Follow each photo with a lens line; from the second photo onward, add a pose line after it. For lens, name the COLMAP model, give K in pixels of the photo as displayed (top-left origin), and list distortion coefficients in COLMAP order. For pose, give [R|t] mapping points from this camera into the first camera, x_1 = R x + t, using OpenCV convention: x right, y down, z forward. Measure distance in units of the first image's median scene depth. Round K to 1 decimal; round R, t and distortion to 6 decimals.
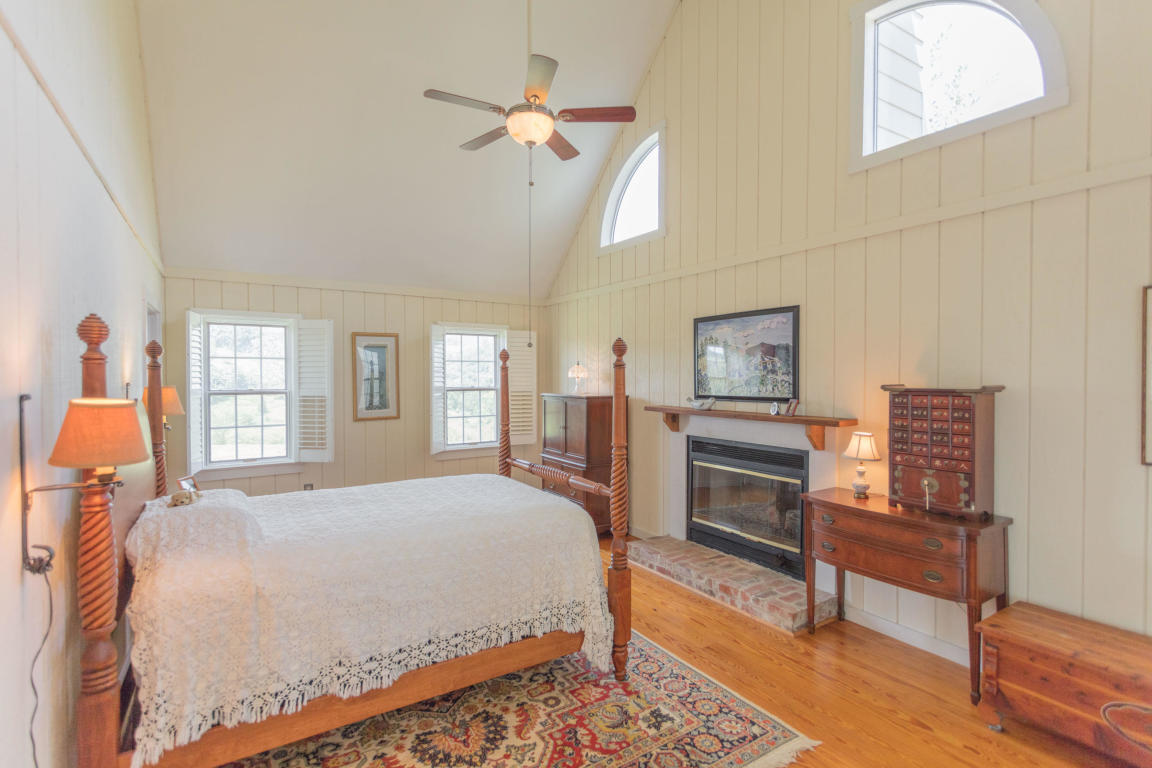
lens RADIAL K [[541.5, 0, 565.6], [0, 541.5, 383.3], [0, 0, 1]] dist [0.005026, 0.000356]
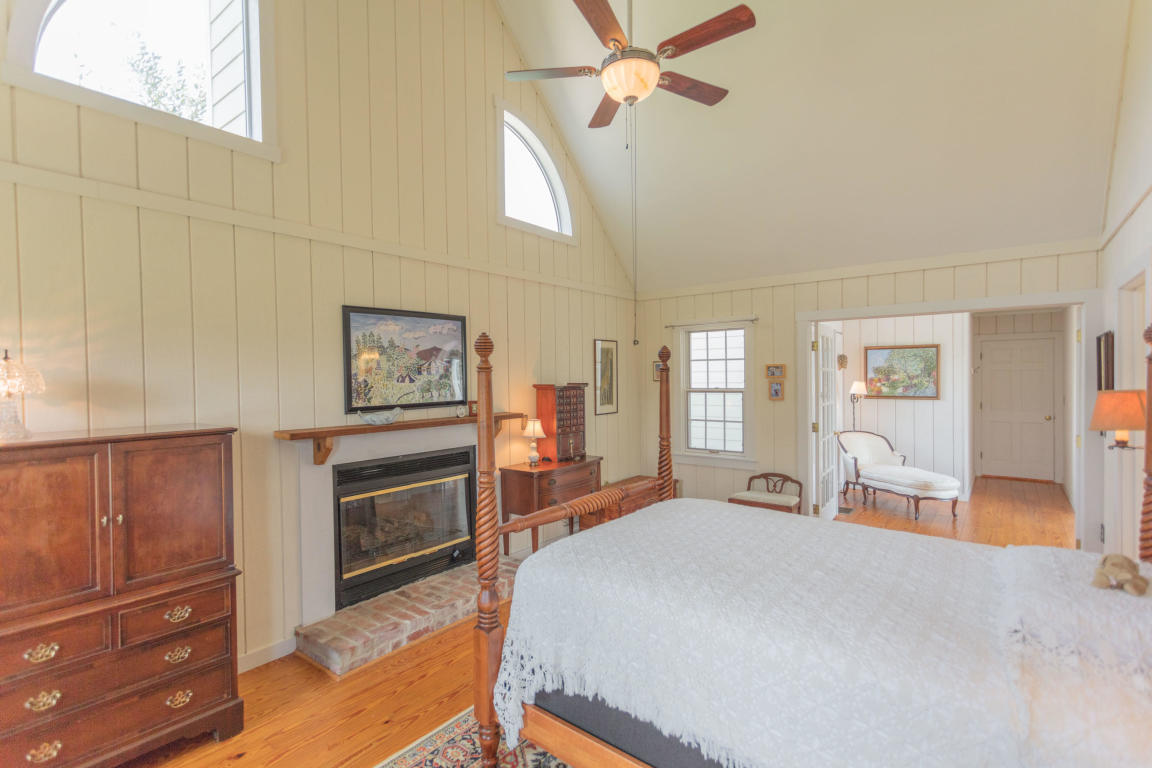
lens RADIAL K [[541.5, 0, 586.9], [0, 541.5, 379.4], [0, 0, 1]] dist [0.005026, 0.000356]
pose [[-0.335362, -0.004736, 0.942077, -0.669917], [0.026232, 0.999553, 0.014363, -0.023216], [-0.941724, 0.029529, -0.335088, 1.092338]]
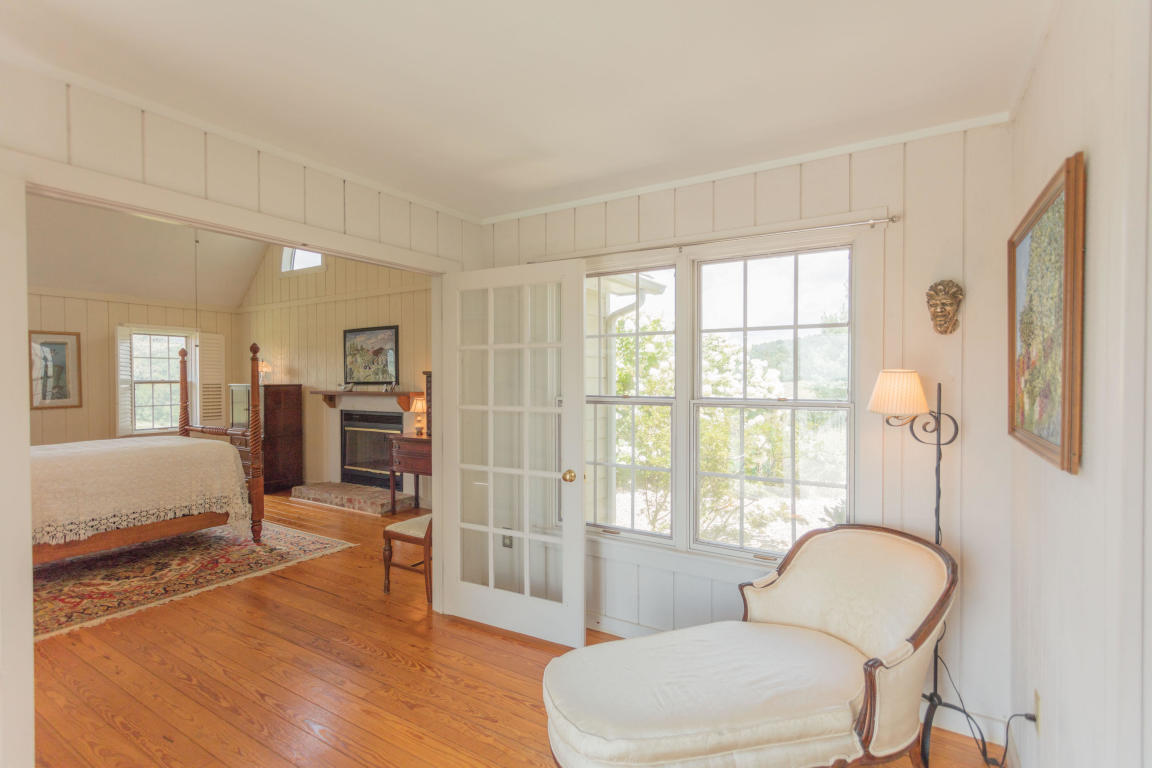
lens RADIAL K [[541.5, 0, 572.7], [0, 541.5, 382.7], [0, 0, 1]] dist [0.005026, 0.000356]
pose [[0.900101, -0.007524, 0.435616, 0.180001], [0.010261, 0.999940, -0.003933, 0.041422], [-0.435560, 0.008010, 0.900124, -0.691956]]
